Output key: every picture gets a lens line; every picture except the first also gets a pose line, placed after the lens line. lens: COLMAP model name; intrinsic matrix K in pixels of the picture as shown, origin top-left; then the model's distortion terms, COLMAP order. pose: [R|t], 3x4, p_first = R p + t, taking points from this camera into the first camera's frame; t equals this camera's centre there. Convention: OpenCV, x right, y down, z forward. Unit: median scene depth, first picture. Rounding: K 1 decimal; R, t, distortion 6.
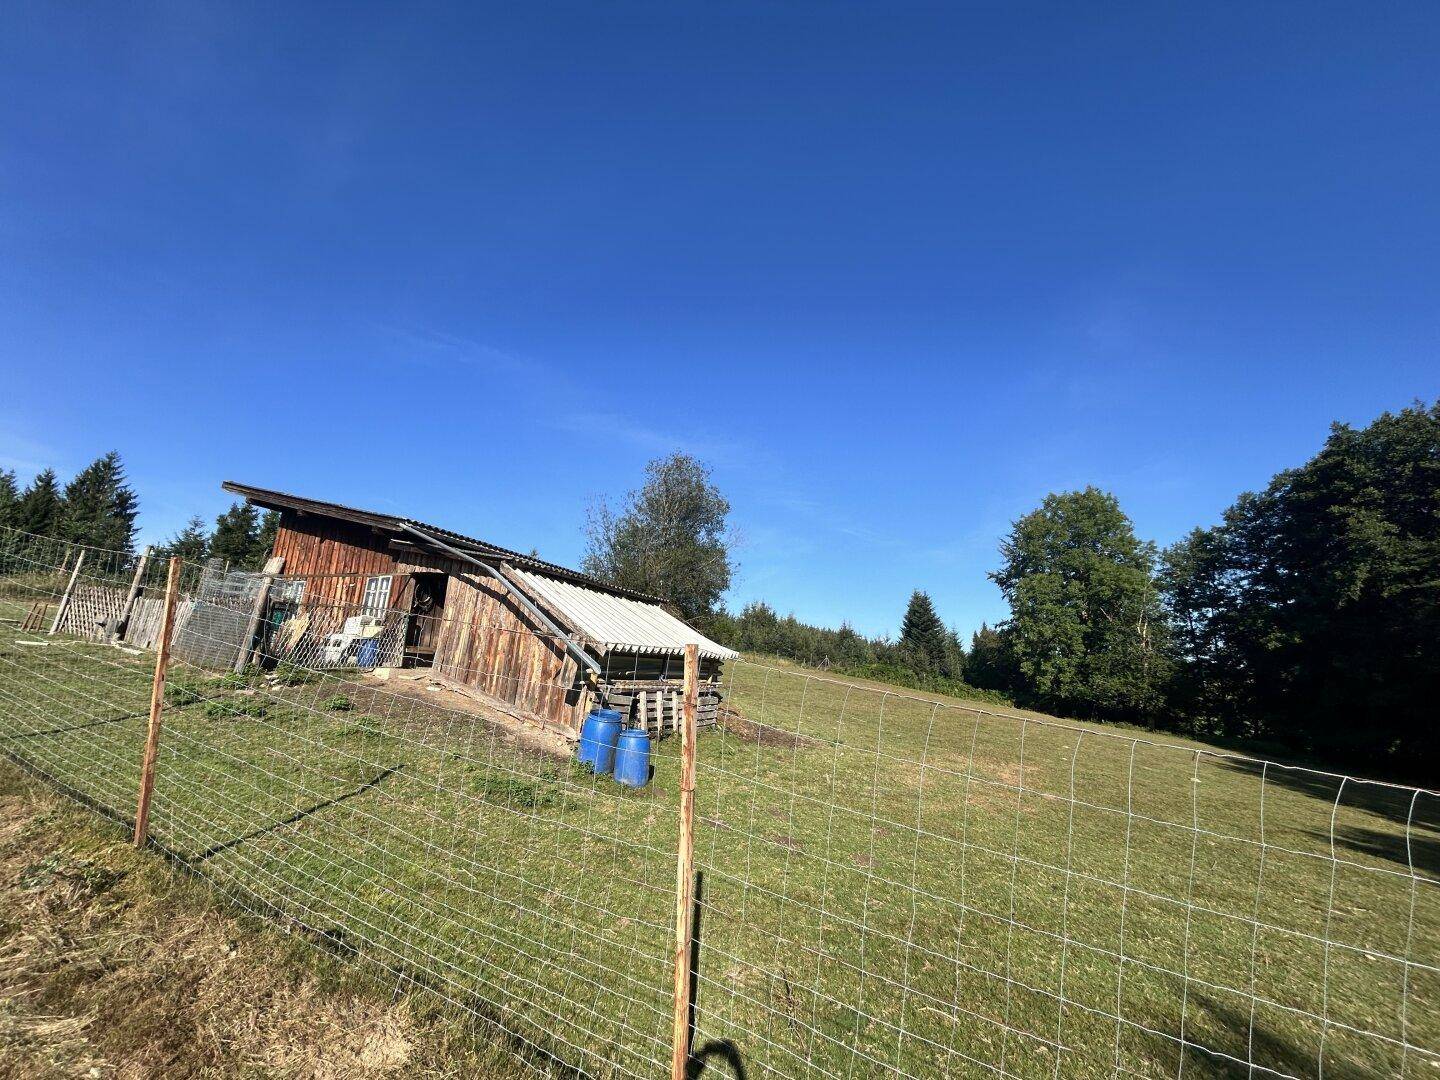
lens RADIAL K [[580.8, 0, 720.8], [0, 580.8, 537.9], [0, 0, 1]] dist [-0.000046, 0.000158]
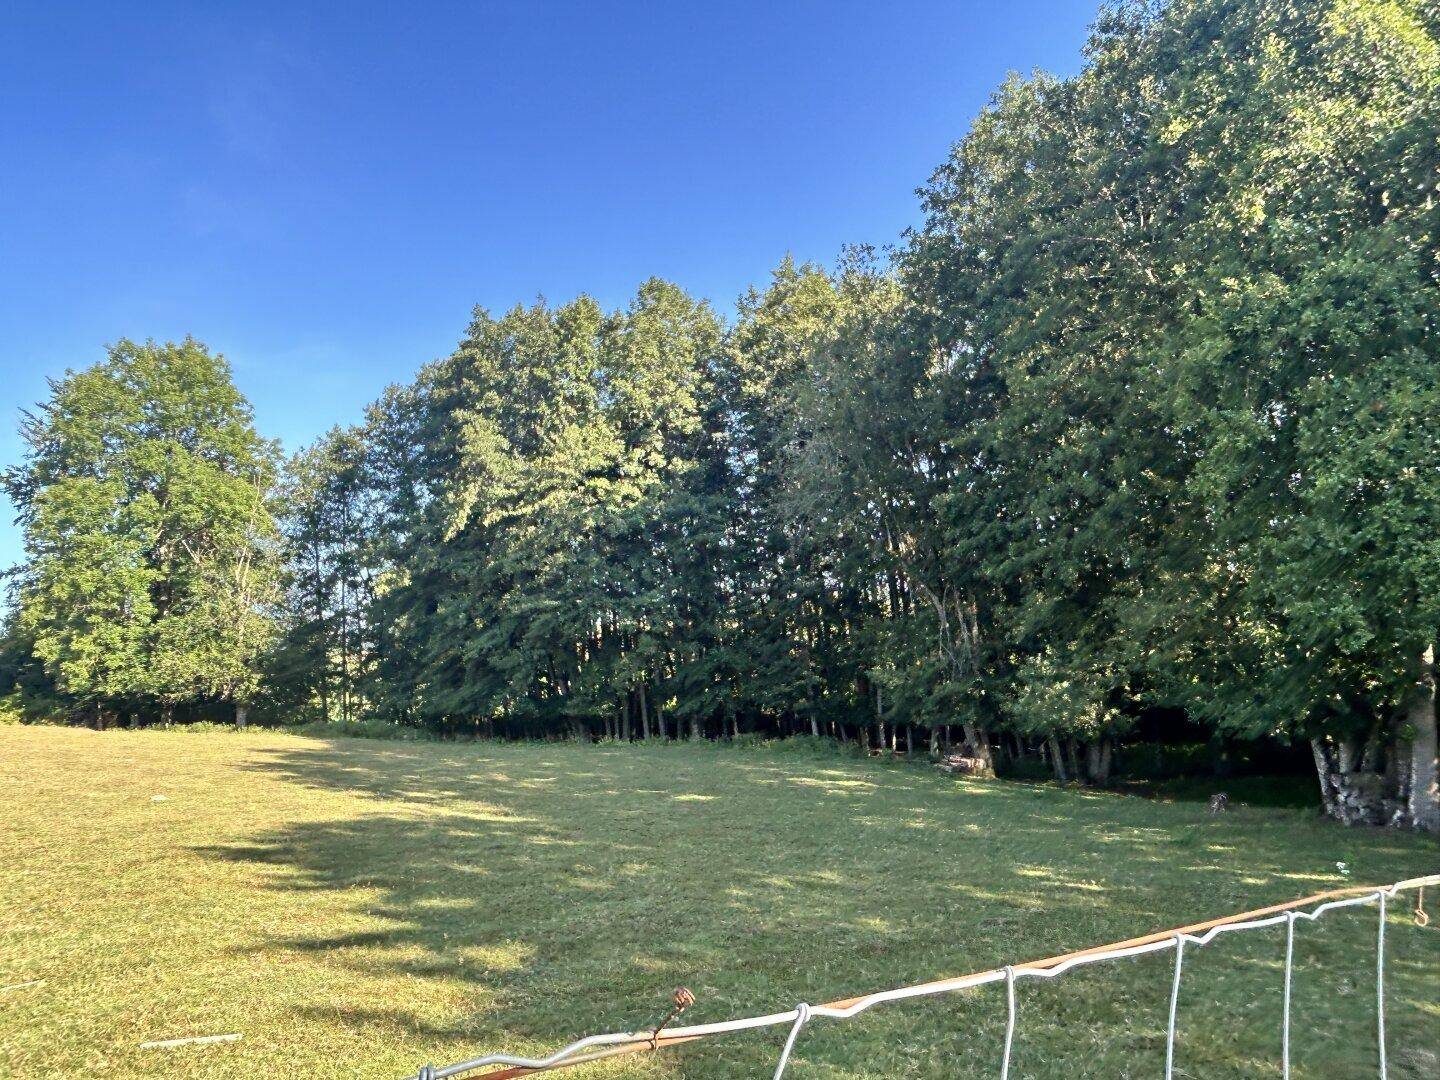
lens RADIAL K [[969.6, 0, 721.4], [0, 969.6, 538.6], [0, 0, 1]] dist [0.034090, -0.052112]
pose [[0.536404, 0.017474, 0.843780, 0.105065], [-0.104685, 0.993442, 0.045976, 0.014025], [-0.837444, -0.112993, 0.534716, -0.007211]]
